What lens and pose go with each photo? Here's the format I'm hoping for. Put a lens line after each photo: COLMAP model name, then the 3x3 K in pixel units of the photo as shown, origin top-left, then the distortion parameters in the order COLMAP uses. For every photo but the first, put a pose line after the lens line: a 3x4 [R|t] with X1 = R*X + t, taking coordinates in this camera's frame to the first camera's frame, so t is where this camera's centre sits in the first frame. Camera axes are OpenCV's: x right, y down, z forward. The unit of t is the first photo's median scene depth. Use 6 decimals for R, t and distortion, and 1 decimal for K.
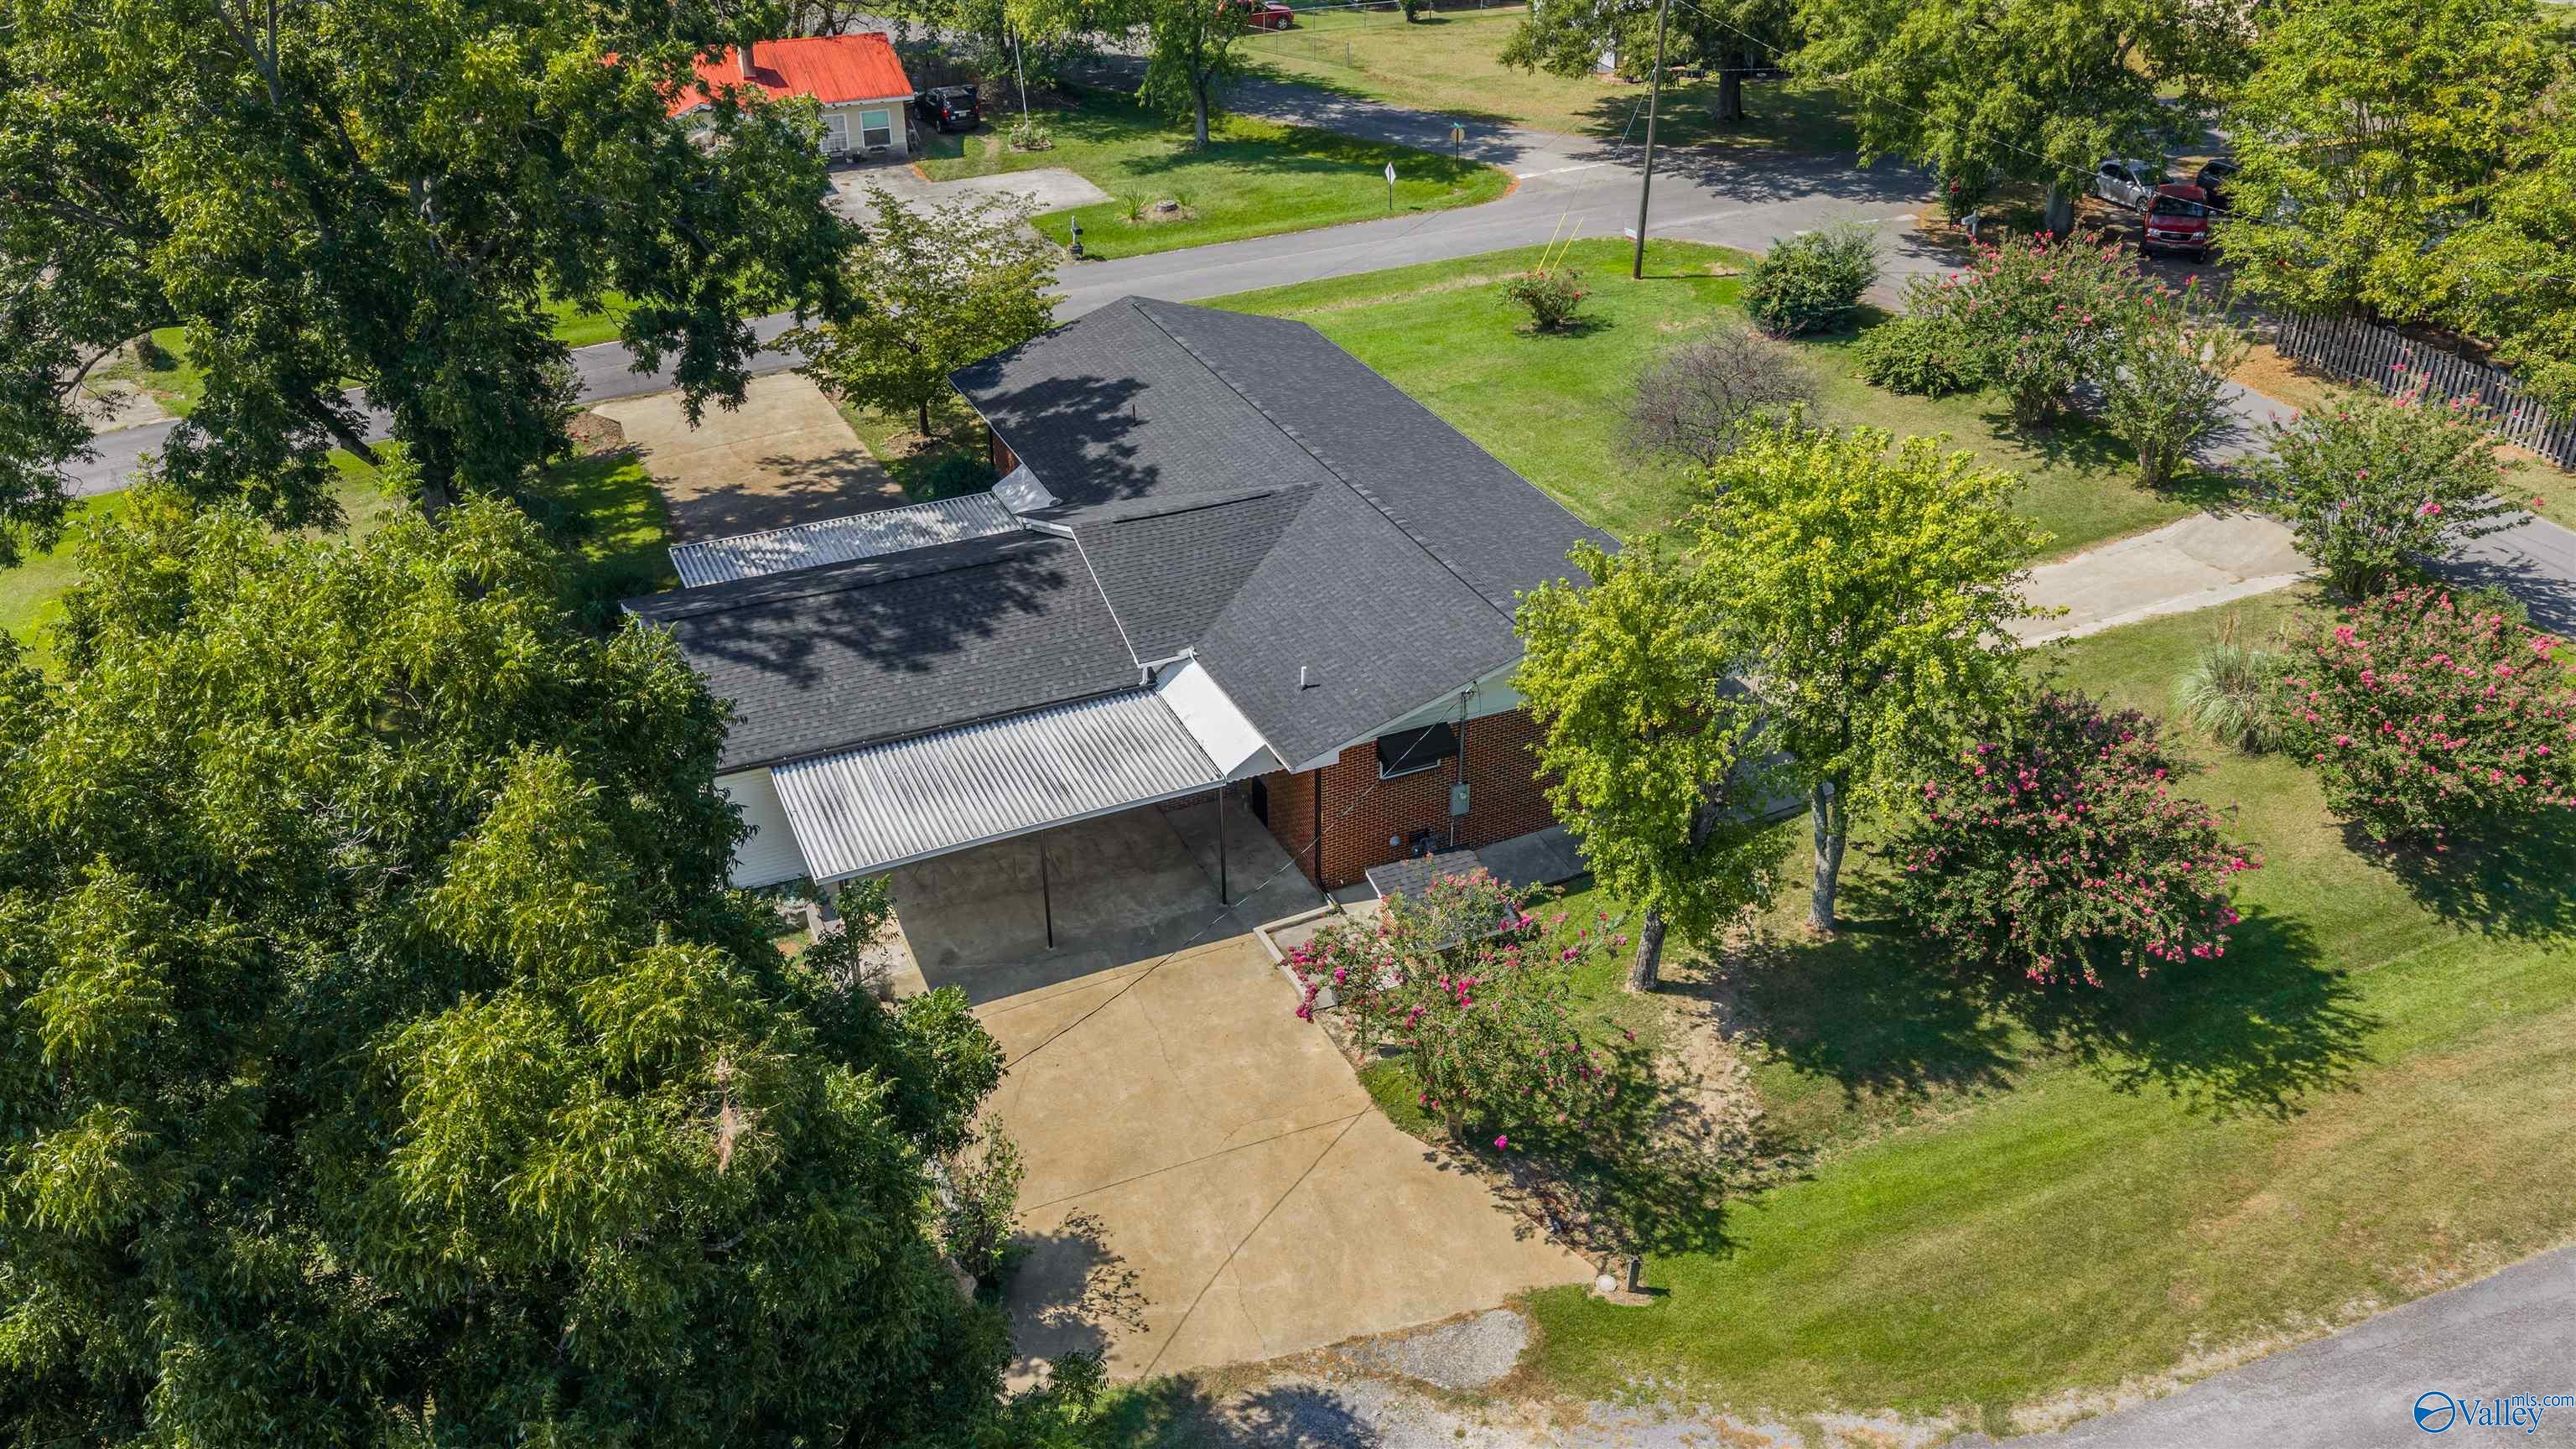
lens RADIAL K [[2127.2, 0, 1288.0], [0, 2127.2, 724.5], [0, 0, 1]] dist [0.034739, -0.067317]
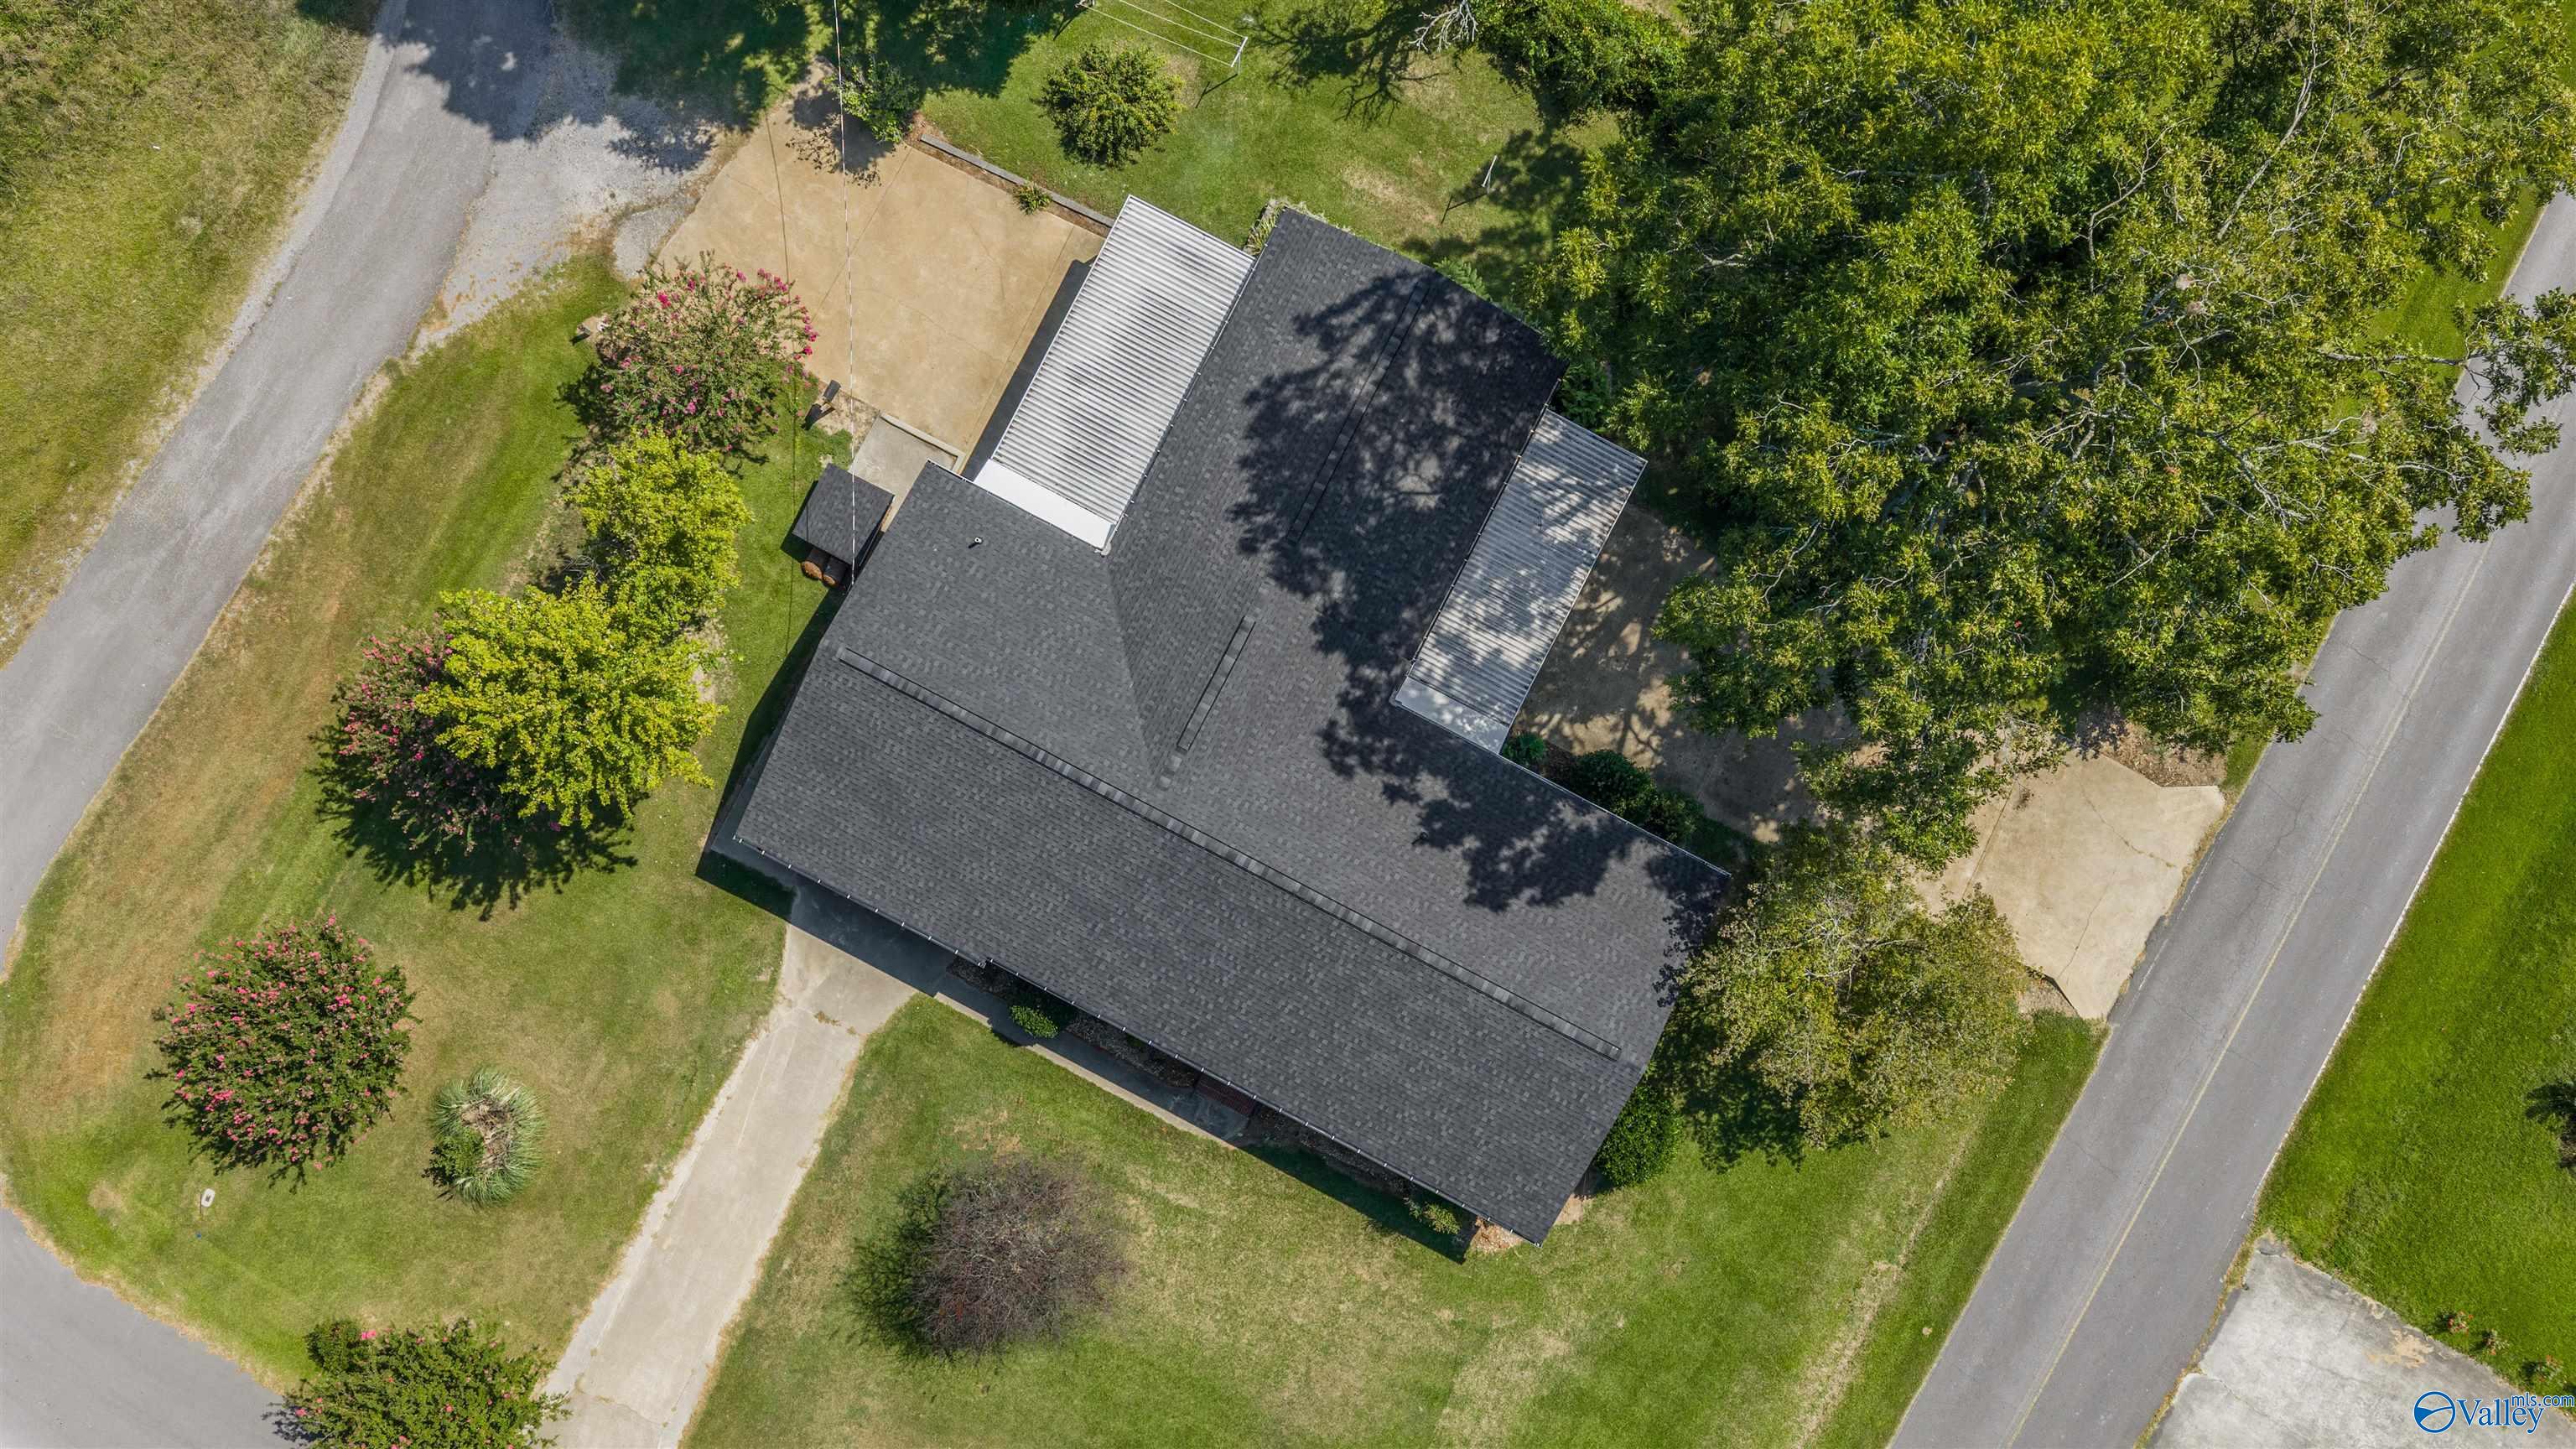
lens RADIAL K [[2127.2, 0, 1288.0], [0, 2127.2, 724.5], [0, 0, 1]] dist [0.034739, -0.067317]
pose [[-0.777175, 0.629198, 0.010449, -0.088331], [-0.294289, -0.378077, 0.877754, -1.348503], [0.556231, 0.679093, 0.478998, 0.585833]]
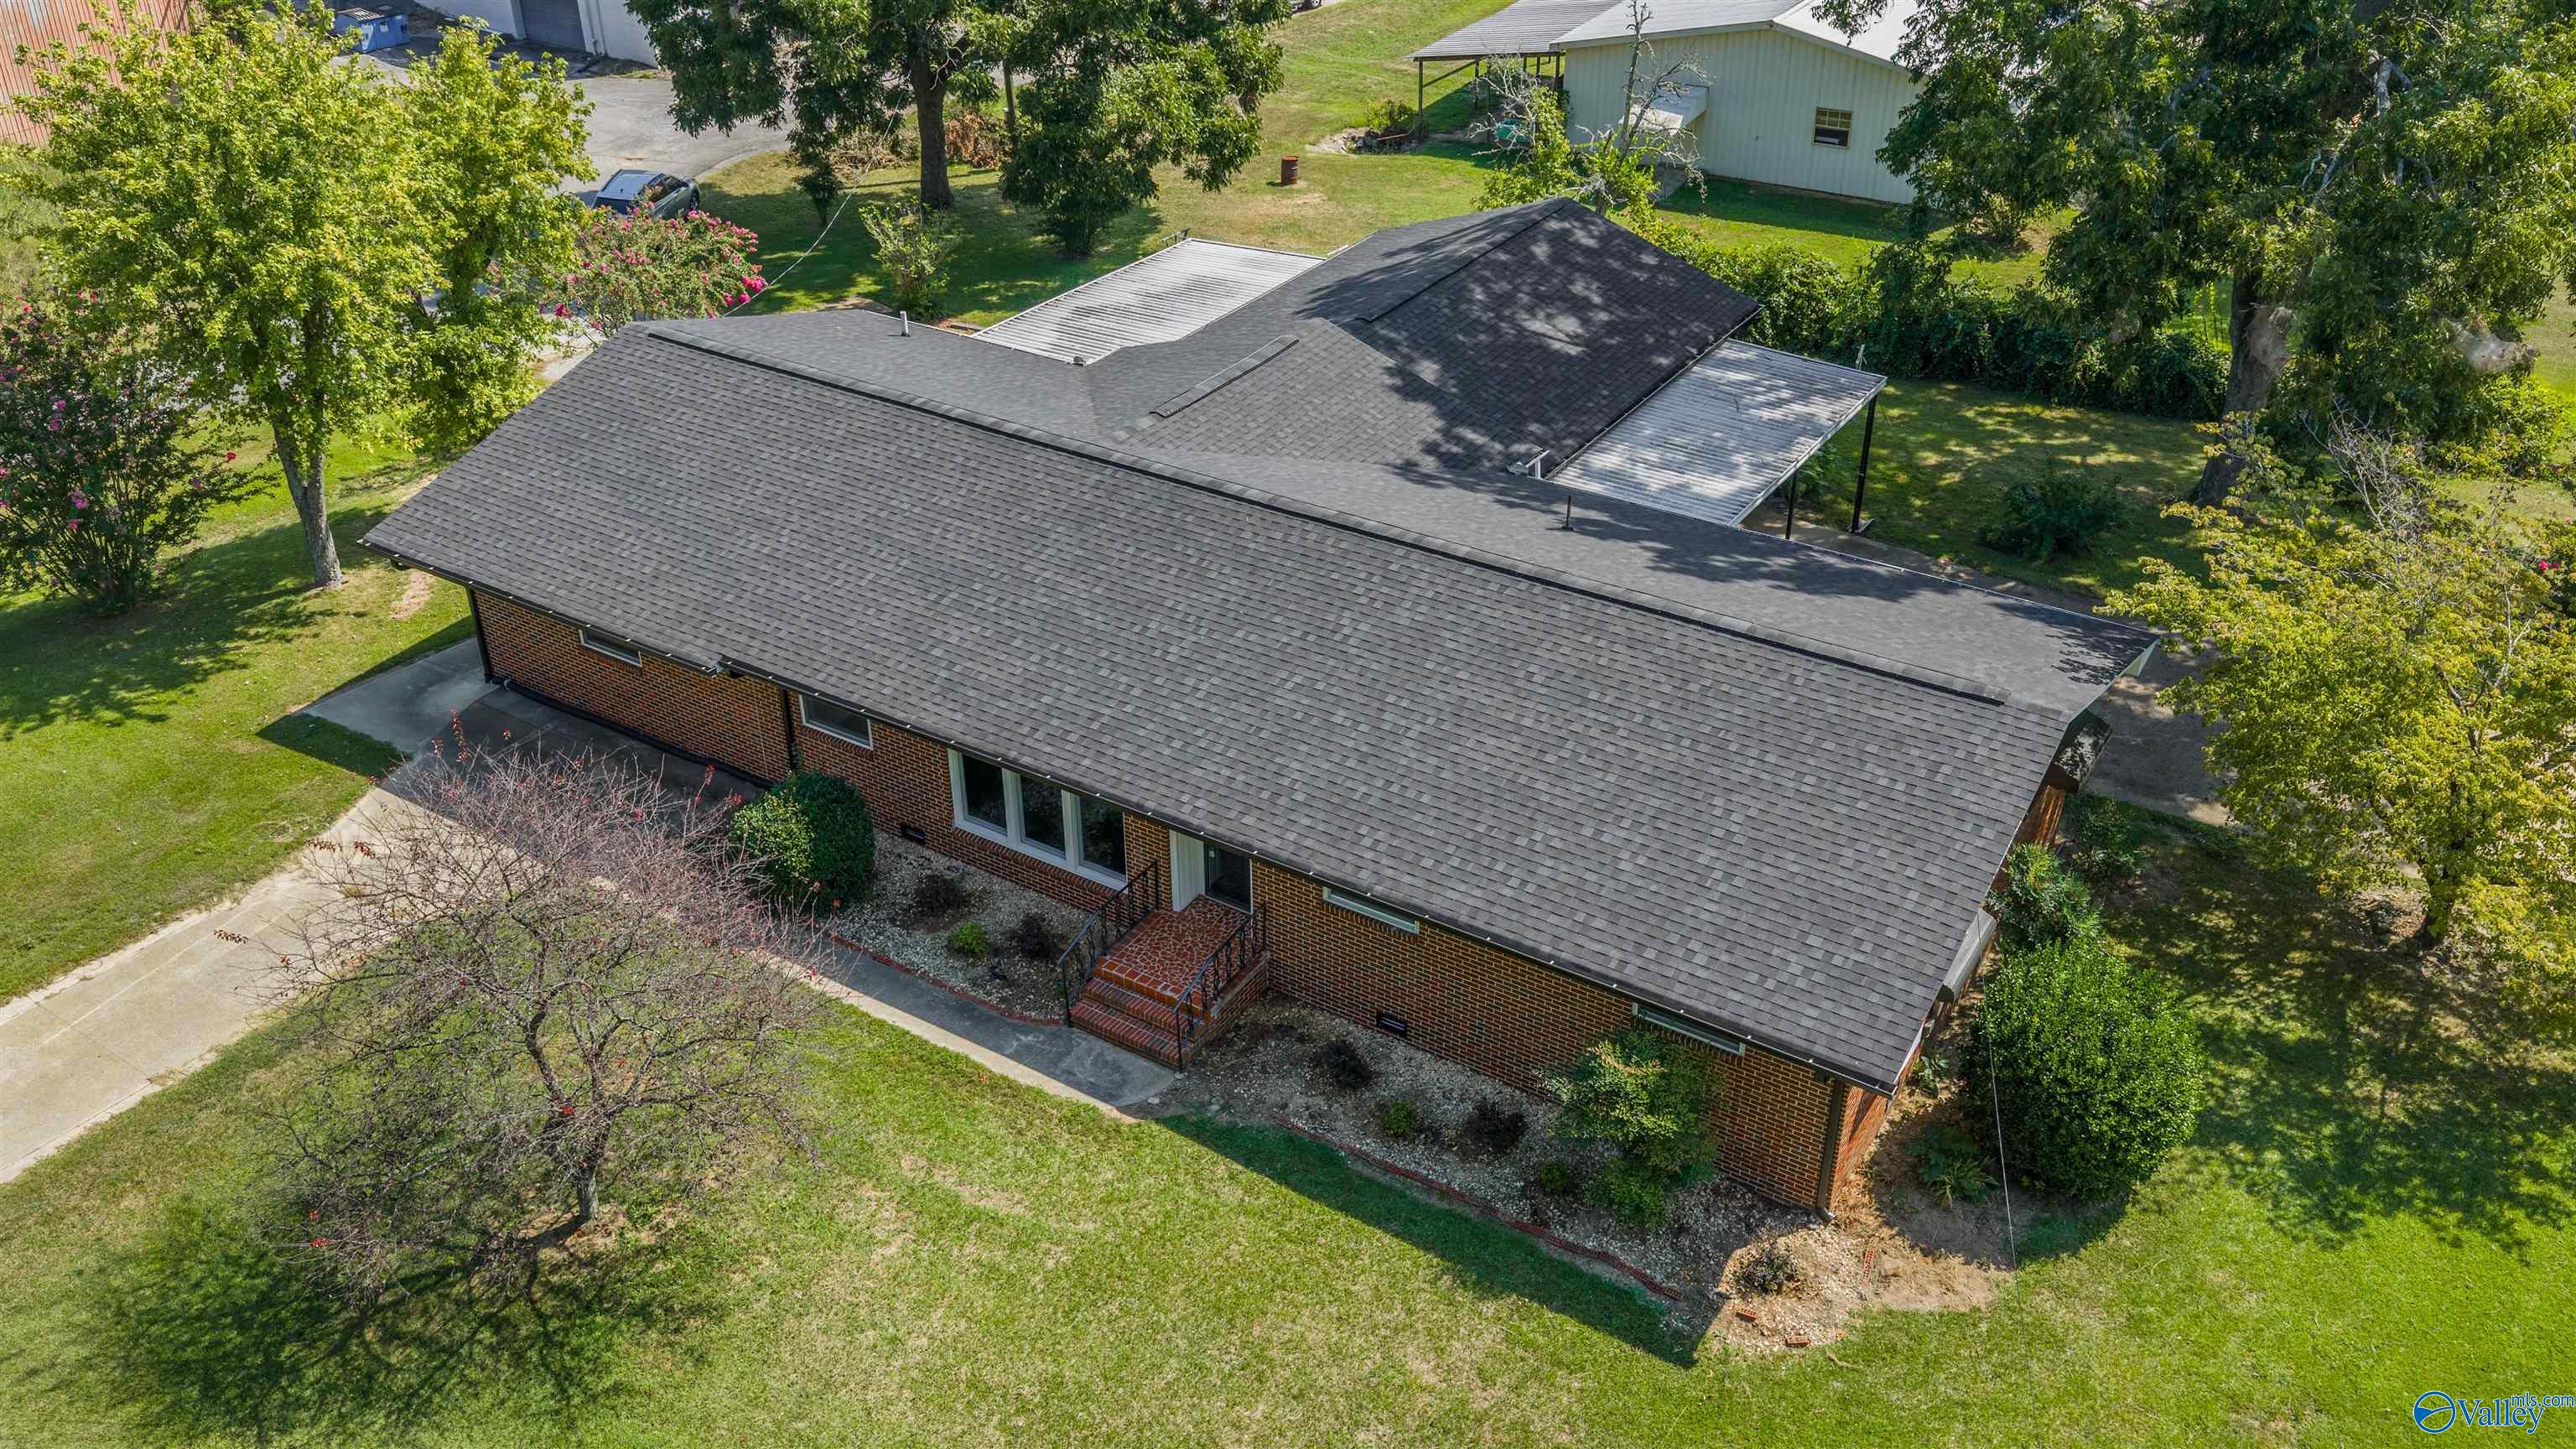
lens RADIAL K [[2127.2, 0, 1288.0], [0, 2127.2, 724.5], [0, 0, 1]] dist [0.034739, -0.067317]
pose [[-0.833272, 0.303766, -0.461935, 0.358786], [-0.253196, 0.533084, 0.807288, -0.741218], [0.491477, 0.789650, -0.367292, 1.630623]]
